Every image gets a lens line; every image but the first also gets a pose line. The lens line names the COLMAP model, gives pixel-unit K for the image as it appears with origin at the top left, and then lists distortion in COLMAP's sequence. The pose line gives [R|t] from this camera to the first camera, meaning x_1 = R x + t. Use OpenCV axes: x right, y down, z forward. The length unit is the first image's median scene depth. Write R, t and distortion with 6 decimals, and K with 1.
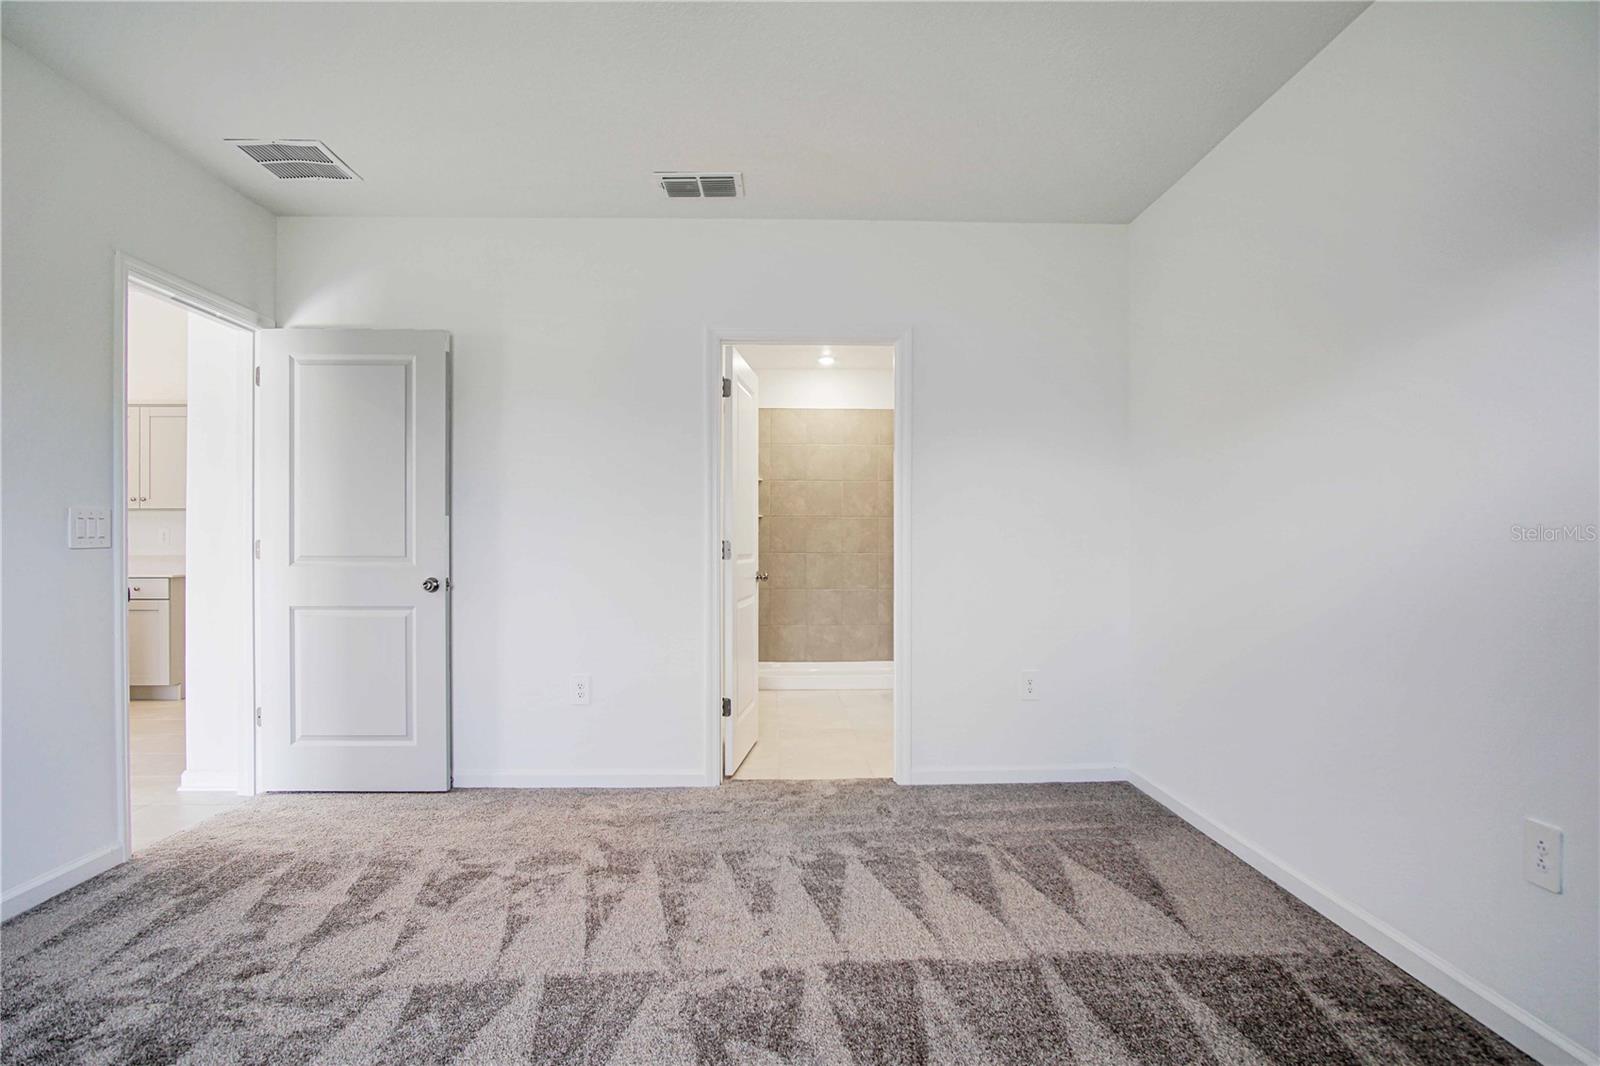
lens RADIAL K [[880.0, 0, 817.5], [0, 880.0, 546.1], [0, 0, 1]] dist [-0.038187, 0.009029]
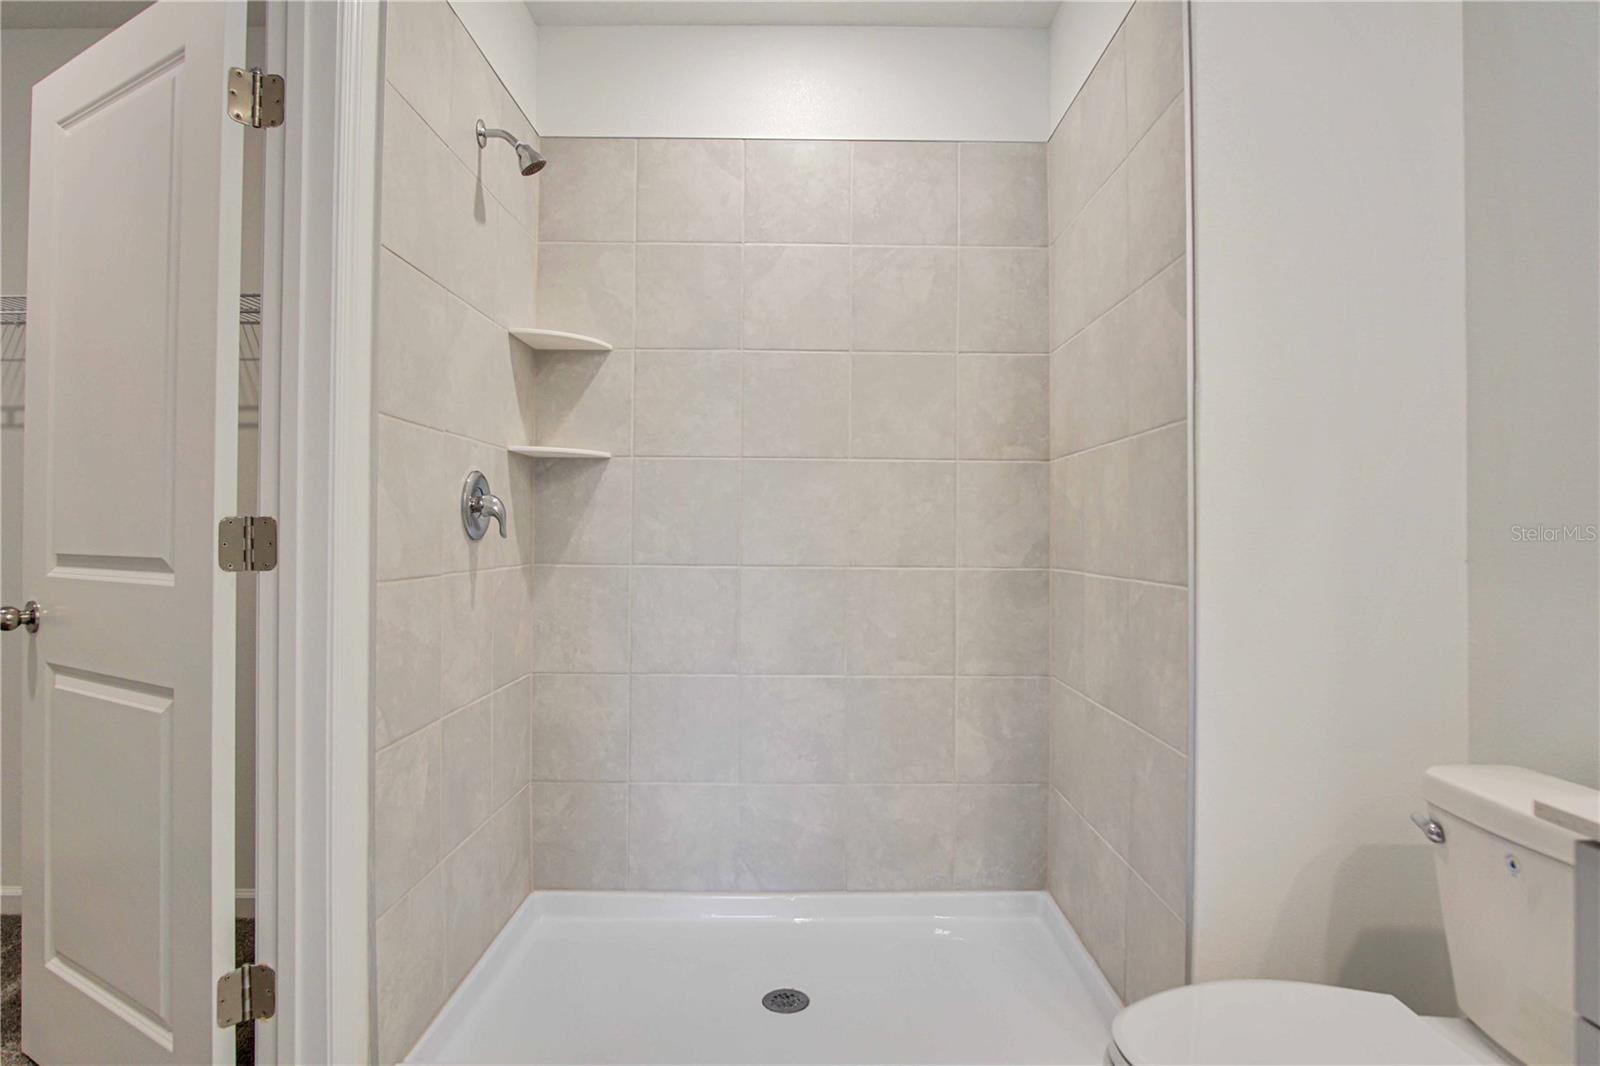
lens RADIAL K [[890.7, 0, 819.0], [0, 890.7, 524.2], [0, 0, 1]] dist [-0.046861, 0.015789]
pose [[0.999258, 0.003849, -0.038311, 0.072508], [-0.004463, 0.999863, -0.015956, -0.005366], [0.038244, 0.016115, 0.999138, 1.603100]]
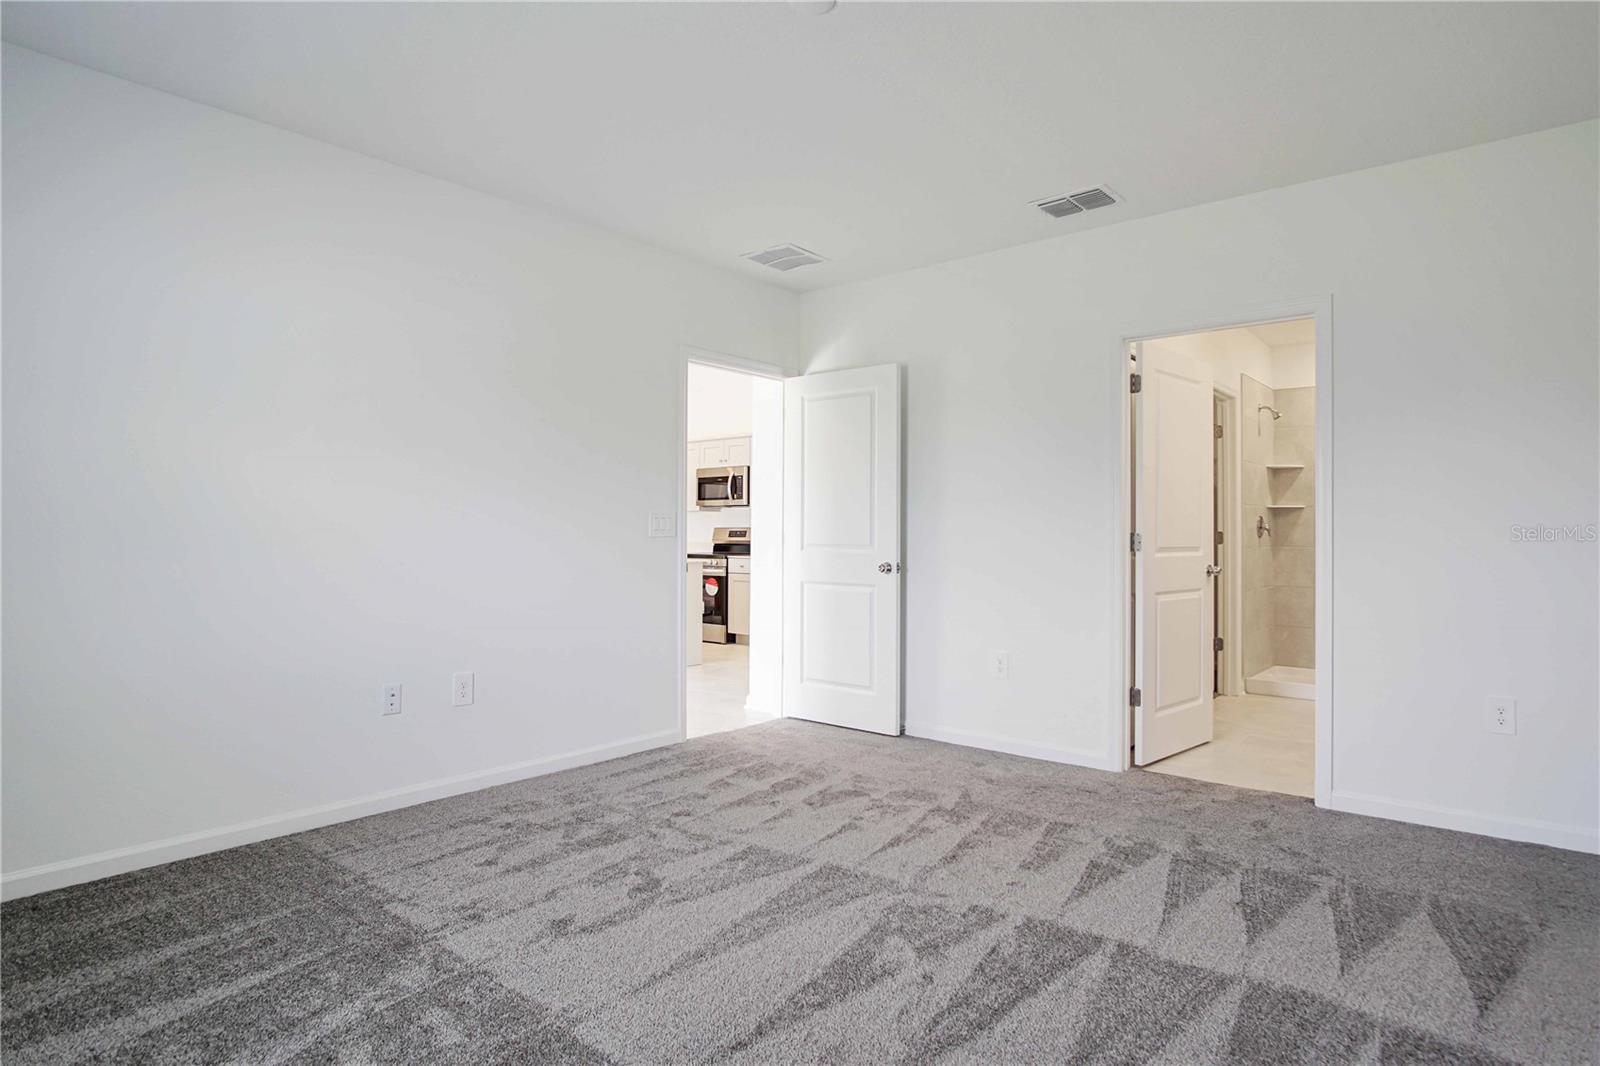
lens RADIAL K [[890.7, 0, 819.0], [0, 890.7, 524.2], [0, 0, 1]] dist [-0.046861, 0.015789]
pose [[0.741212, -0.003361, -0.671263, 0.421689], [-0.005855, 0.999917, -0.011472, -0.004230], [0.671246, 0.012433, 0.741131, -0.011780]]
